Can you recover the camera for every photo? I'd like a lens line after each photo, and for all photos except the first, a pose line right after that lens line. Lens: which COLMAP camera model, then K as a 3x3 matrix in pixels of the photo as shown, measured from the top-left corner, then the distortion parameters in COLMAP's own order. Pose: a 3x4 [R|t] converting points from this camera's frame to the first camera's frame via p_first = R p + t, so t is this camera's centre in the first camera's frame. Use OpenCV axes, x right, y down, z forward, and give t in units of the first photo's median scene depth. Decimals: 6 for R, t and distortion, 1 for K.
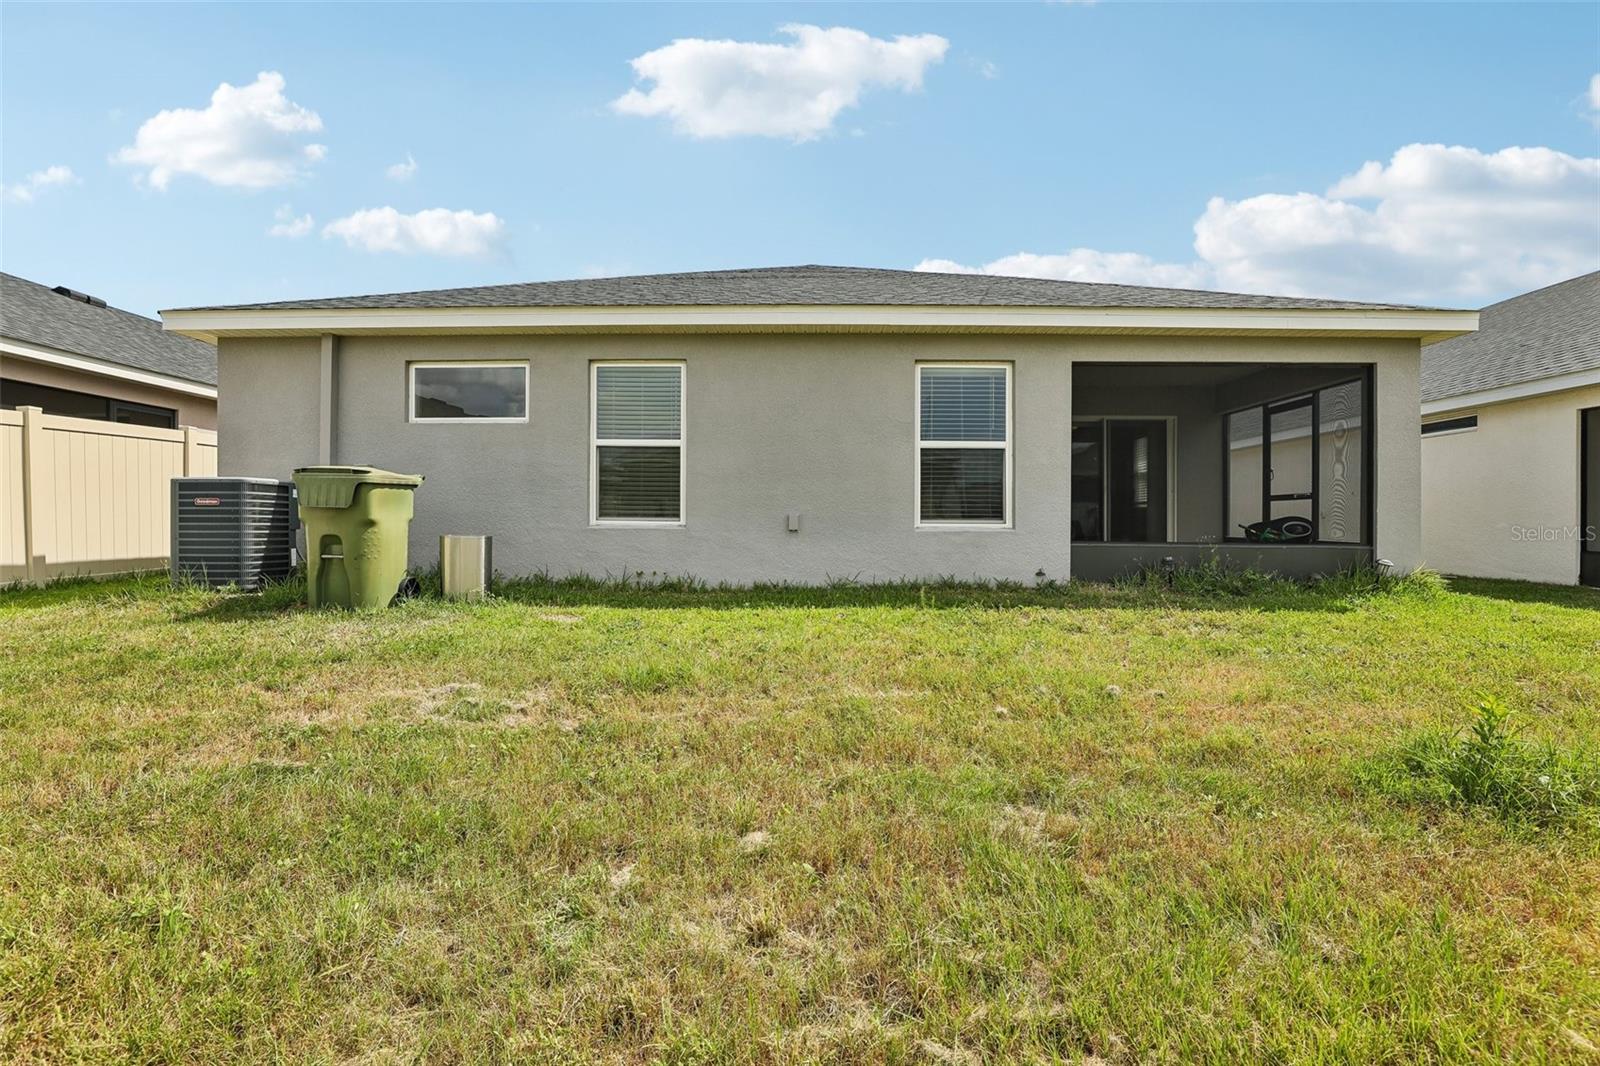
lens RADIAL K [[736.4, 0, 802.4], [0, 736.4, 516.7], [0, 0, 1]] dist [-0.043475, 0.012506]
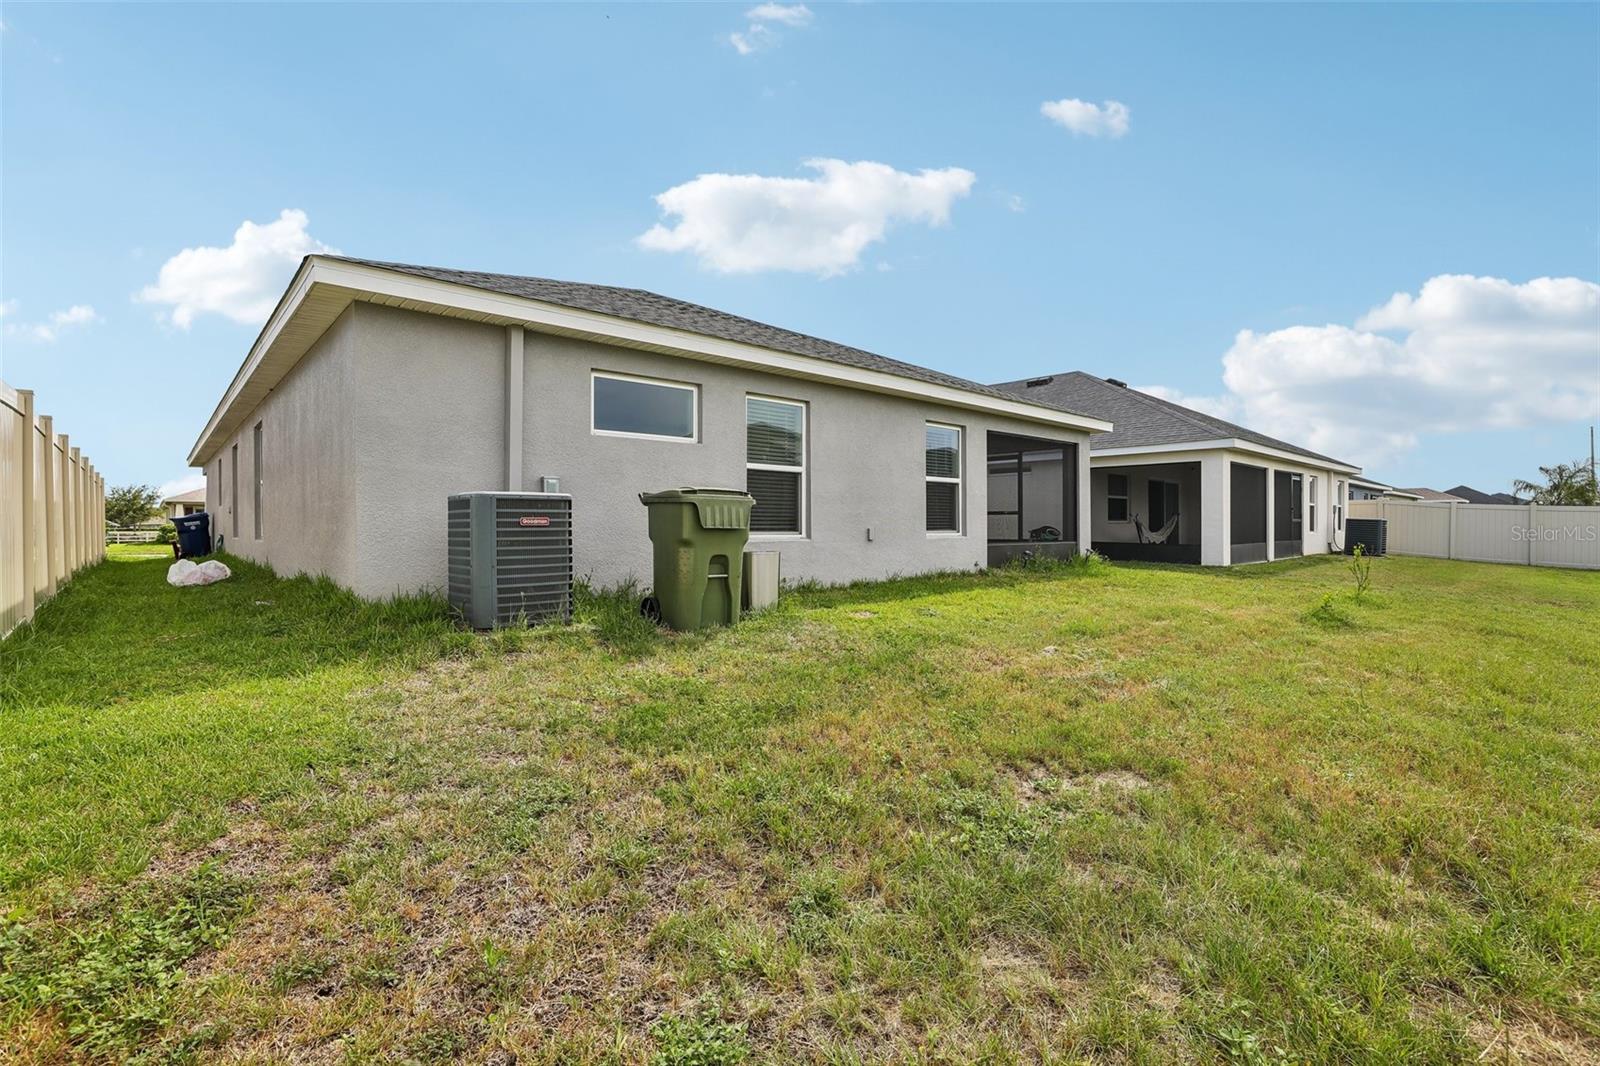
lens RADIAL K [[736.4, 0, 802.4], [0, 736.4, 516.7], [0, 0, 1]] dist [-0.043475, 0.012506]
pose [[0.719613, 0.001824, 0.694373, -1.017422], [-0.002380, 0.999997, -0.000160, -0.022968], [-0.694371, -0.001538, 0.719615, 0.130042]]
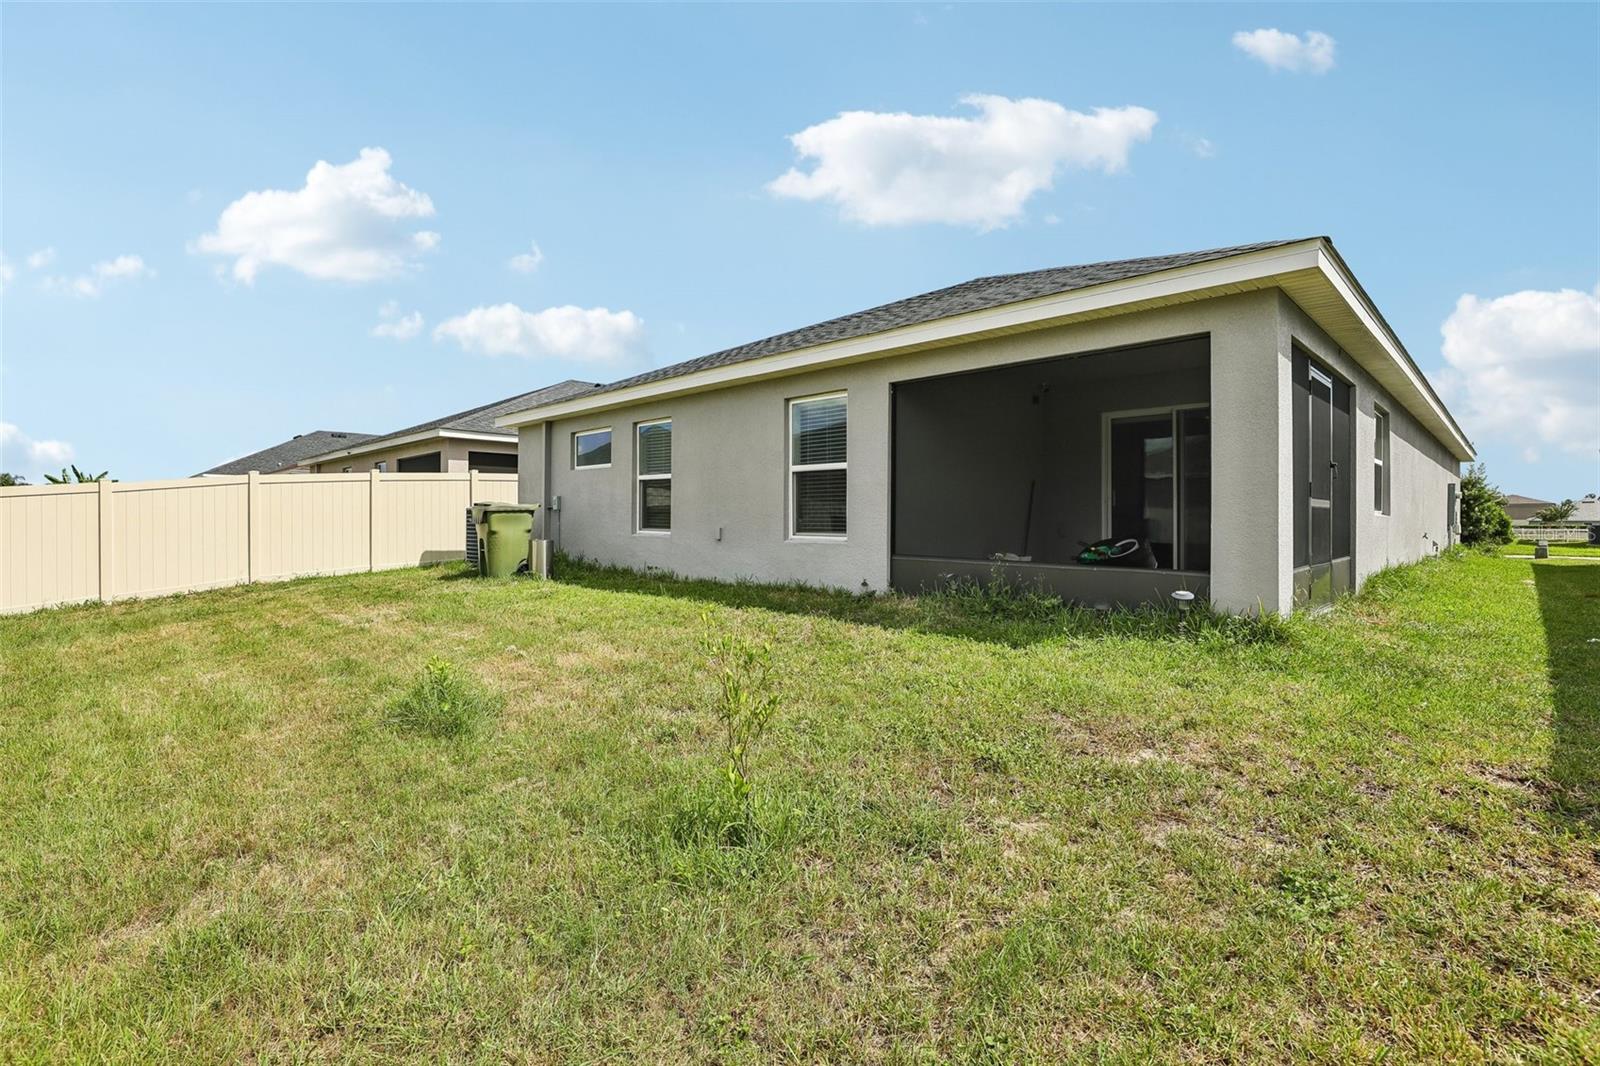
lens RADIAL K [[736.4, 0, 802.4], [0, 736.4, 516.7], [0, 0, 1]] dist [-0.043475, 0.012506]
pose [[0.727249, -0.002831, -0.686368, 0.988759], [0.009125, 0.999943, 0.005544, -0.027921], [0.686313, -0.010295, 0.727234, 0.150629]]
